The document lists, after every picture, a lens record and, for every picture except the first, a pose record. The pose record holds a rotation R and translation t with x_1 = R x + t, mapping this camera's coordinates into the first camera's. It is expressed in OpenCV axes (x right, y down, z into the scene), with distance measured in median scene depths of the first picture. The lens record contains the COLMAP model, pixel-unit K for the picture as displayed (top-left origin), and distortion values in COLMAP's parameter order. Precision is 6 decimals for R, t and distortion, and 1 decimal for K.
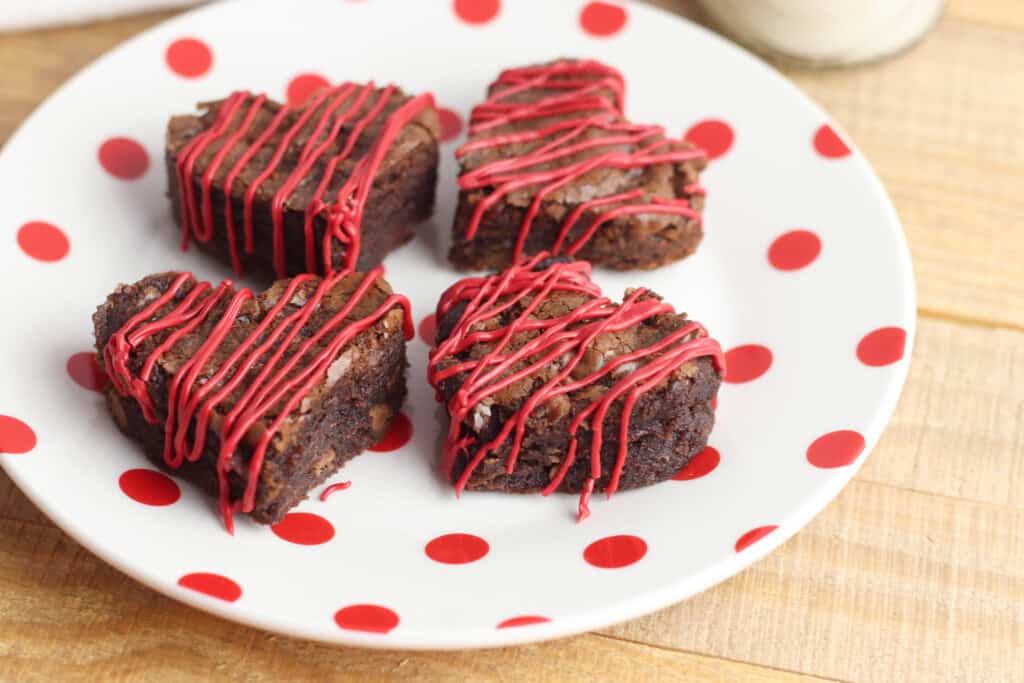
lens RADIAL K [[2621.2, 0, 512.0], [0, 2621.2, 341.5], [0, 0, 1]] dist [-0.104420, -0.229880]
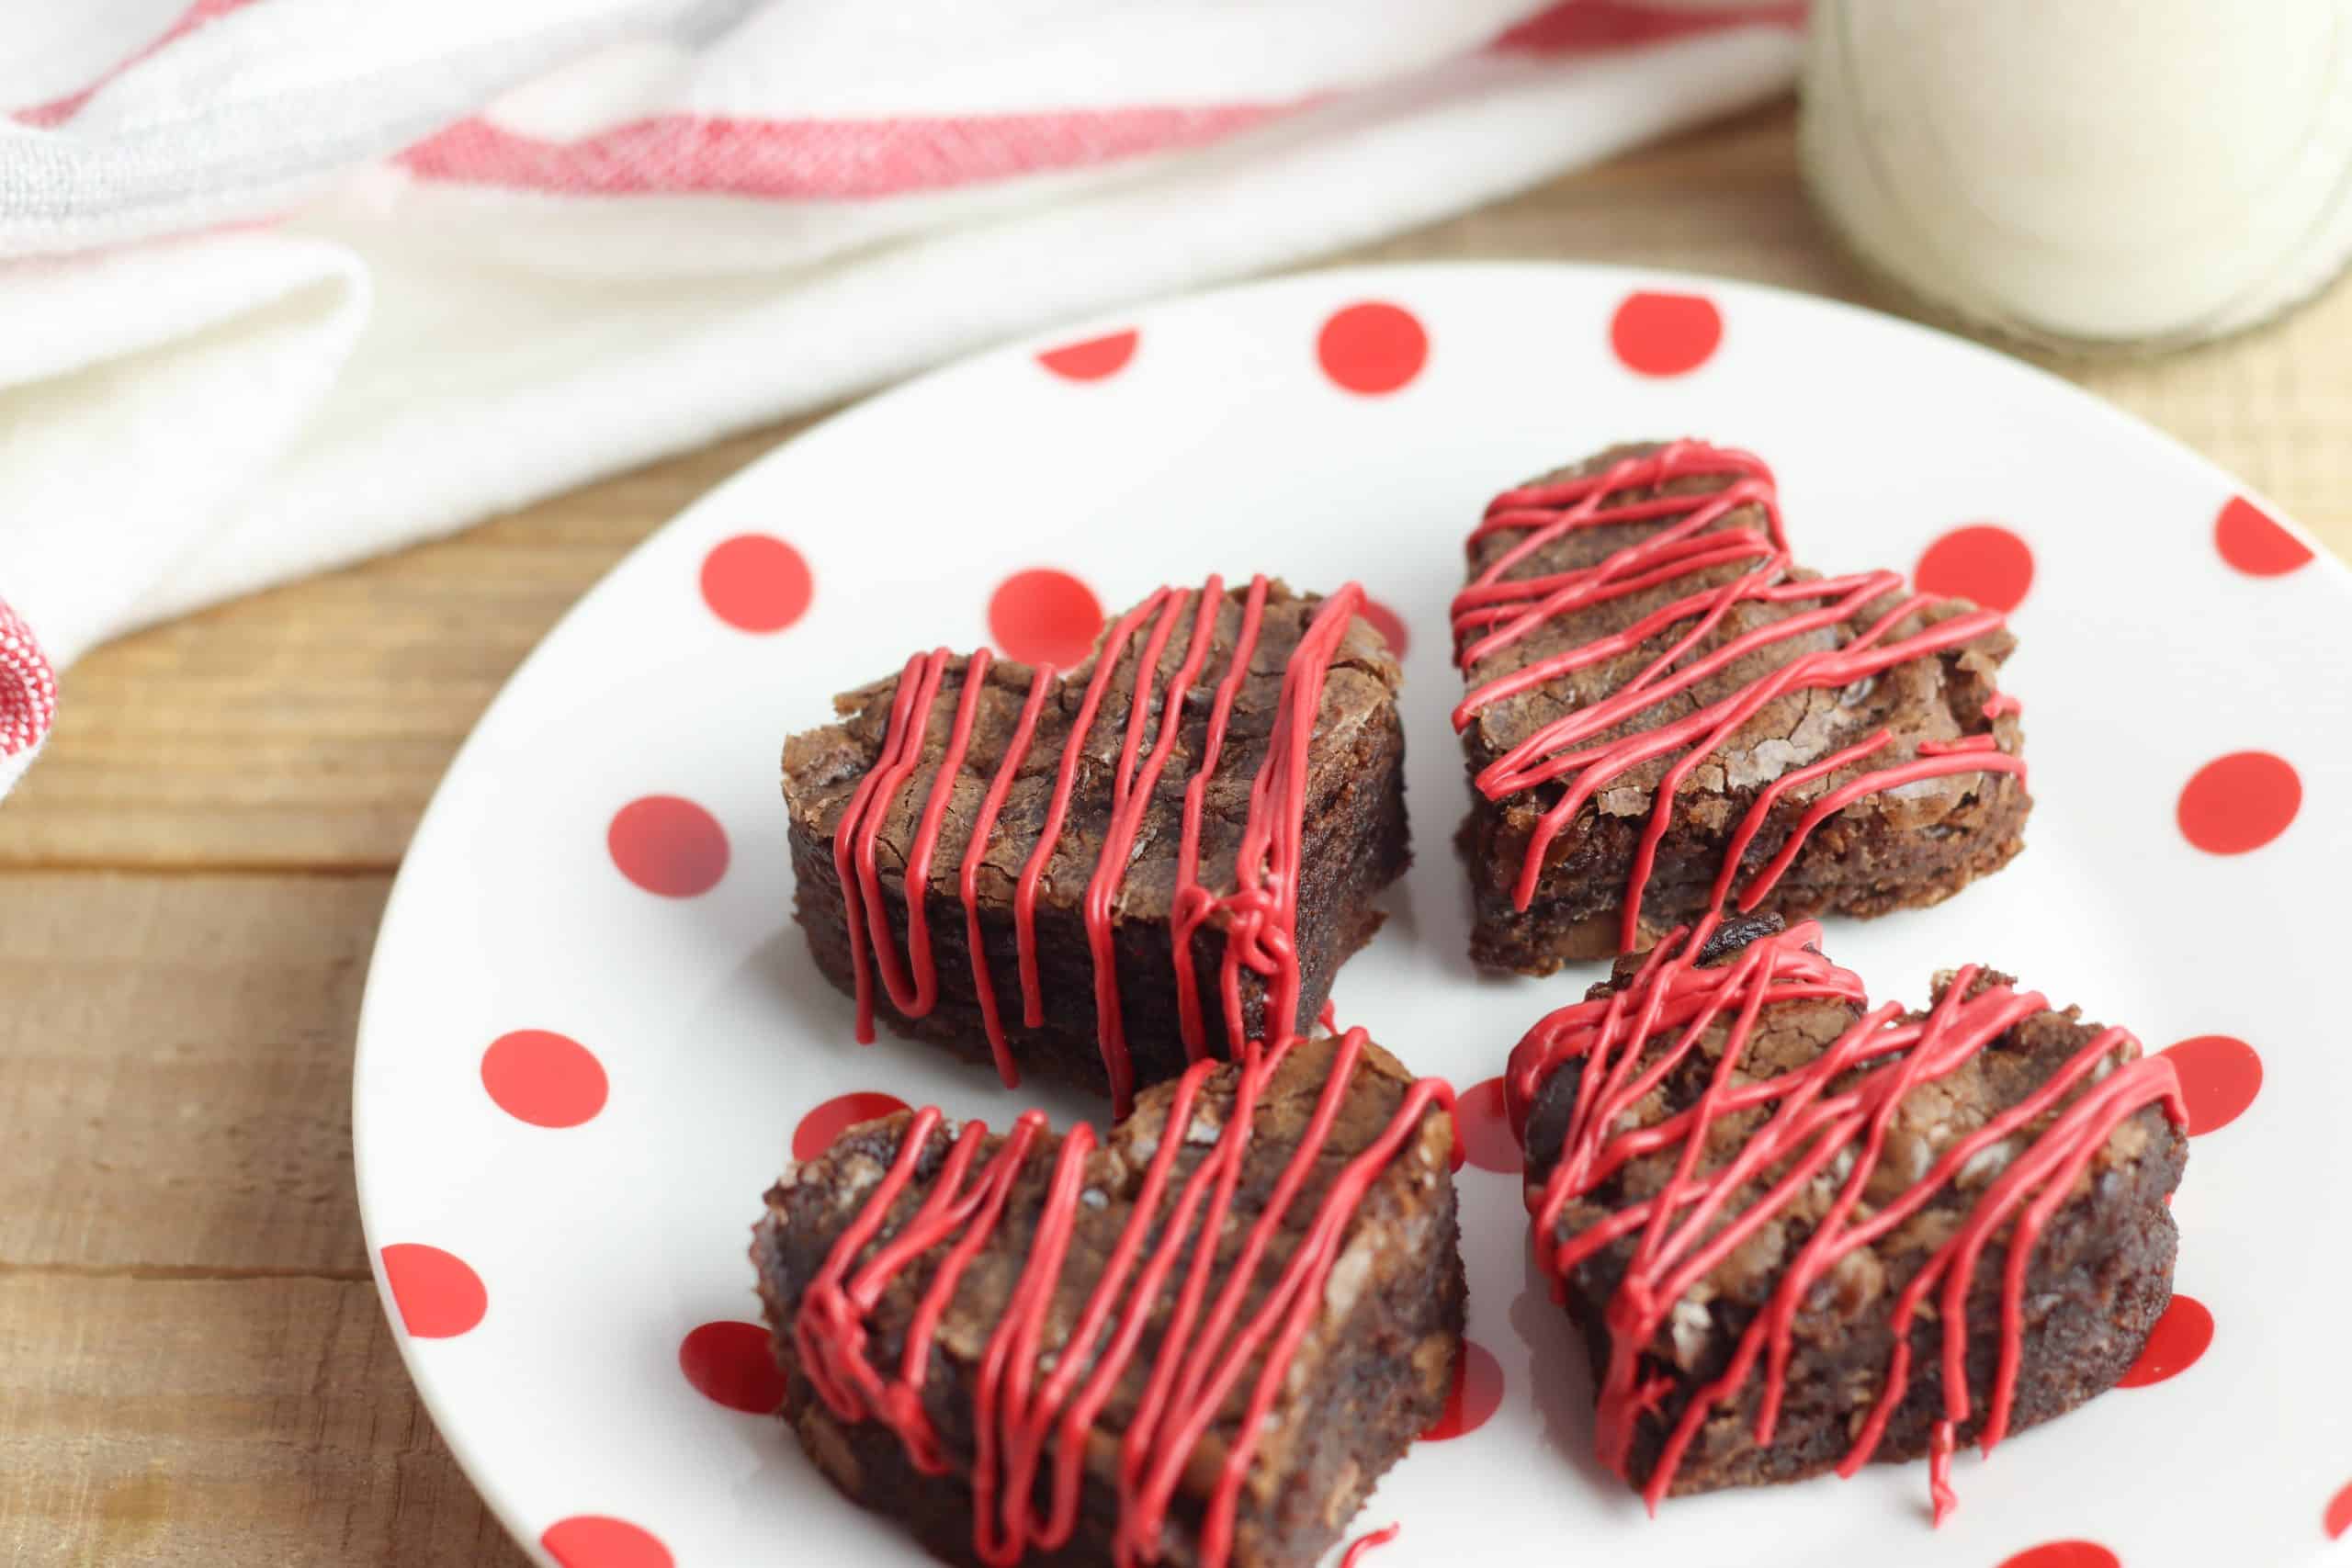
lens RADIAL K [[6020.0, 0, 1176.0], [0, 6020.0, 784.0], [0, 0, 1]] dist [-0.104420, -0.229880]
pose [[0.984520, -0.168093, 0.049659, -0.126530], [0.168334, 0.985730, -0.000688, -0.072689], [-0.048834, 0.009036, 0.998766, 0.004815]]
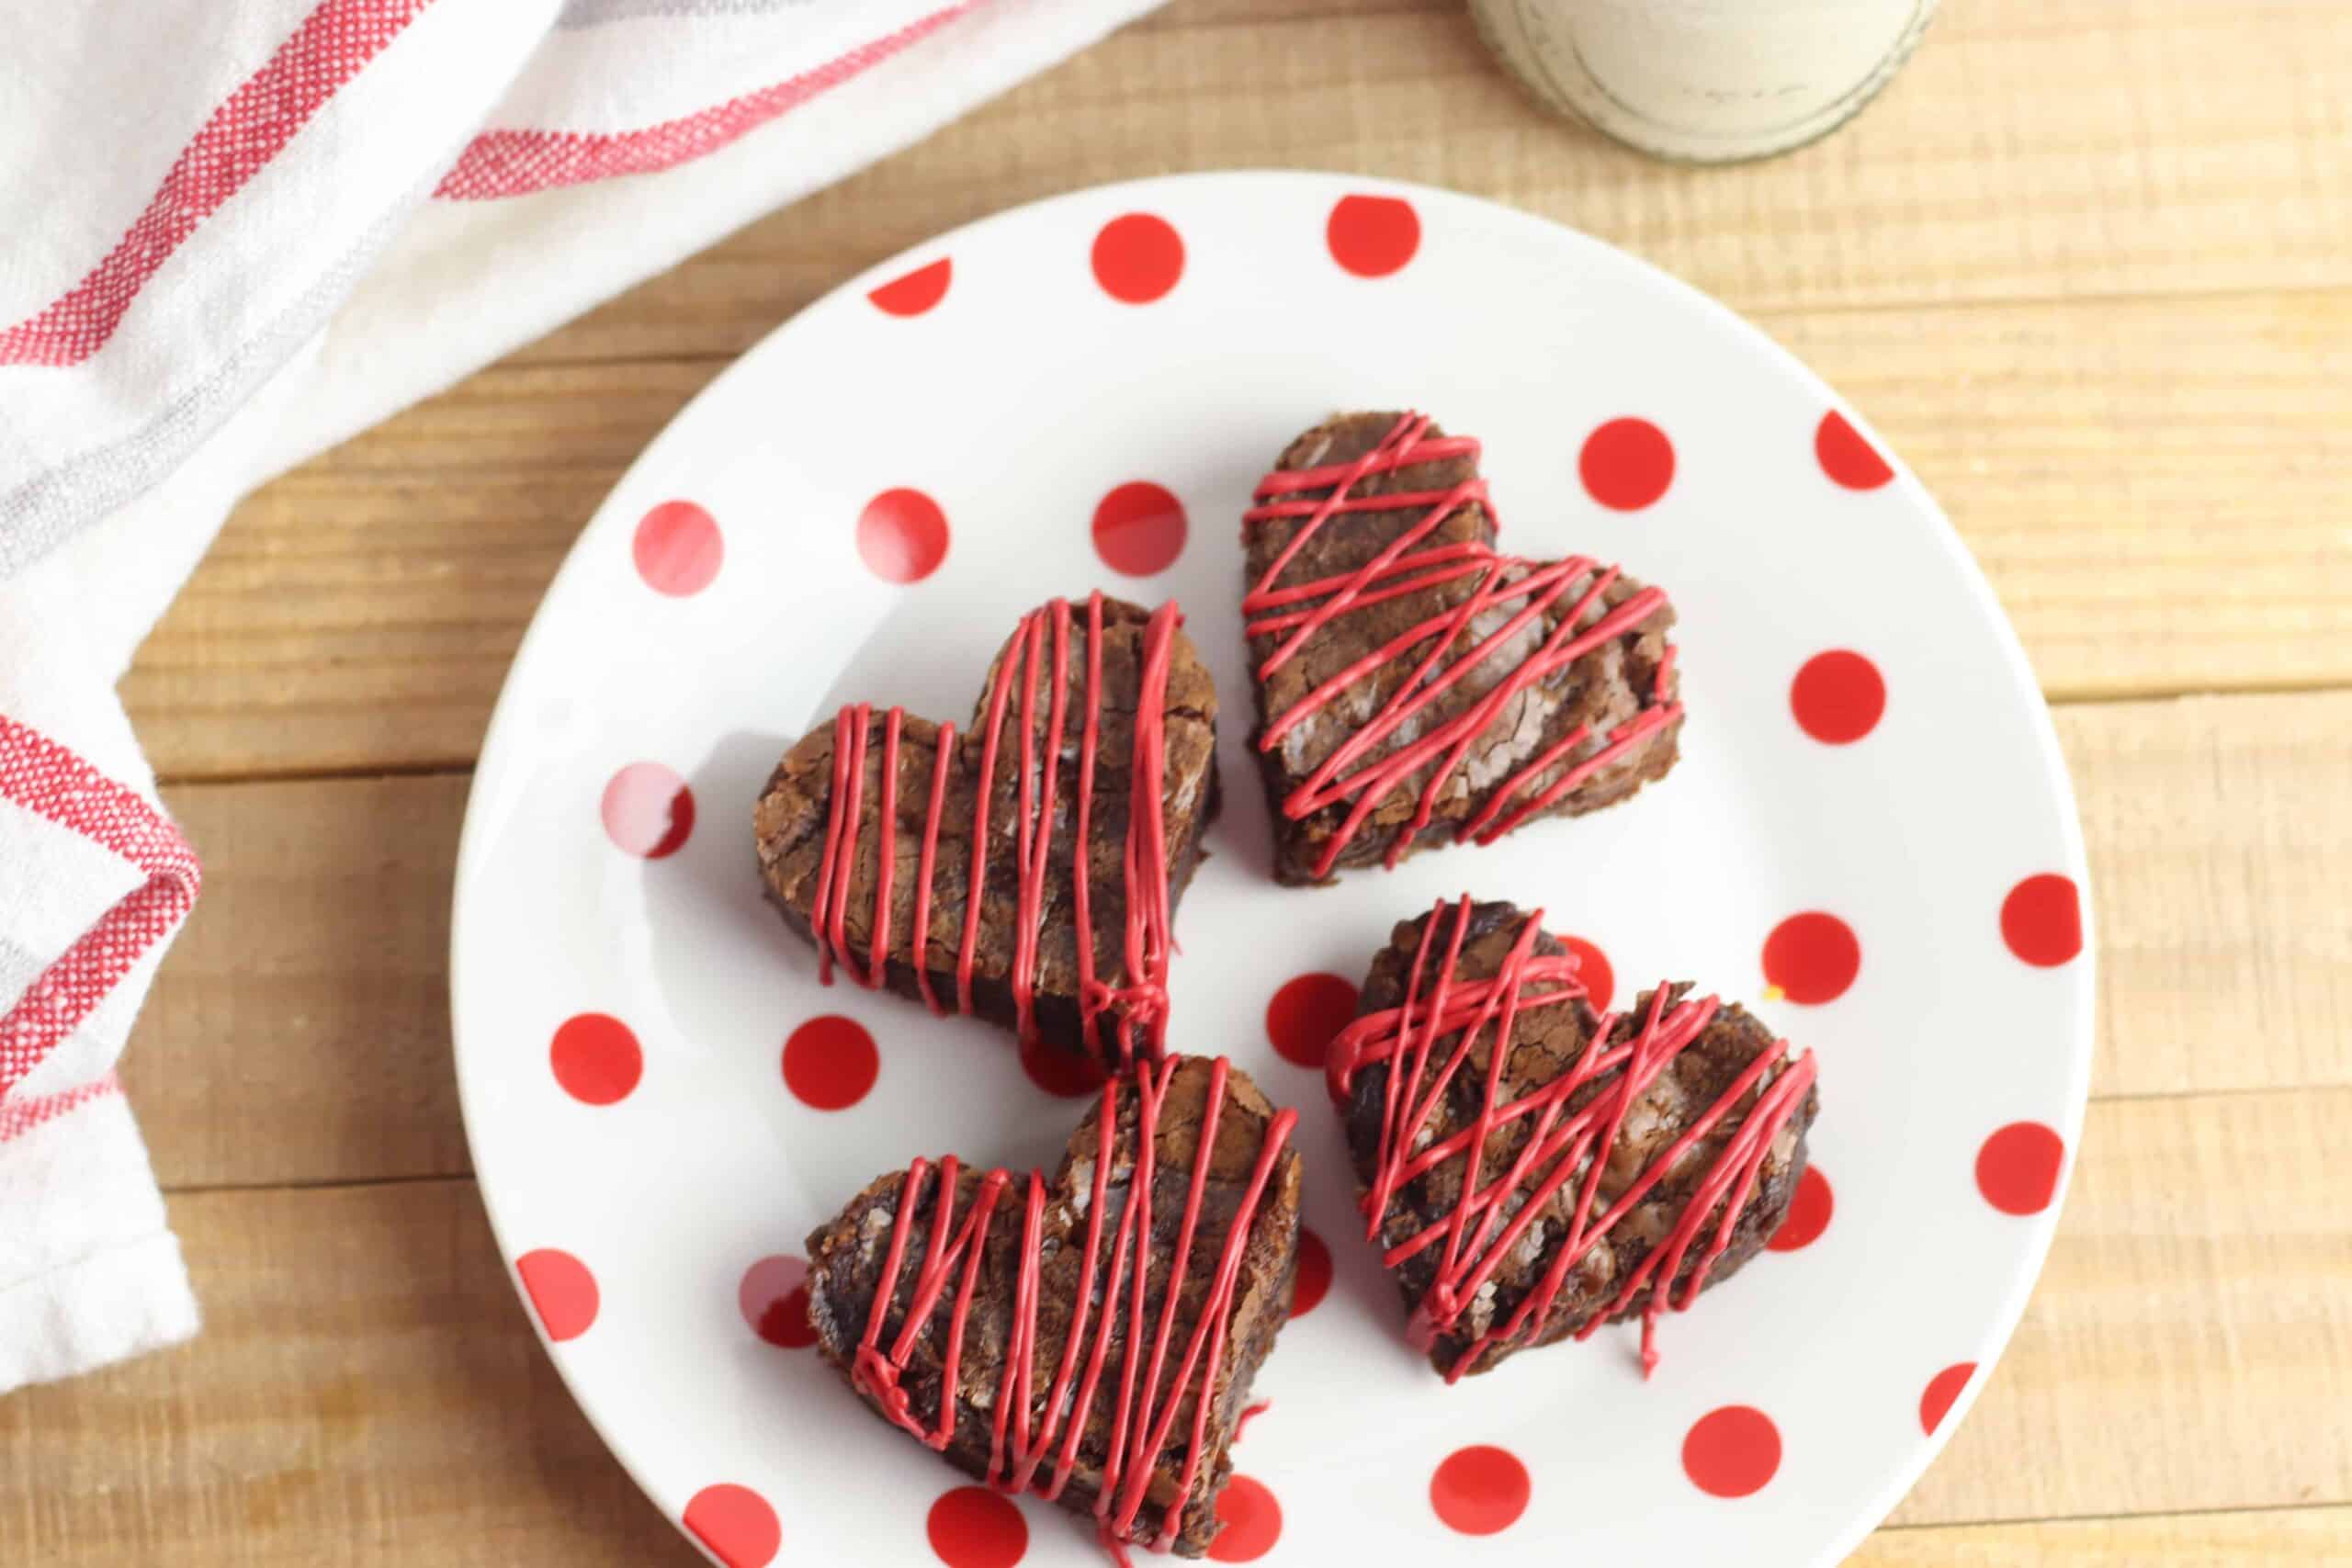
lens RADIAL K [[5884.9, 0, 1176.0], [0, 5884.9, 784.0], [0, 0, 1]] dist [-0.070374, -0.500209]
pose [[0.961407, -0.267621, 0.063846, -0.132304], [0.193851, 0.823569, 0.533062, -0.805362], [-0.195240, -0.500113, 0.843664, -0.090826]]
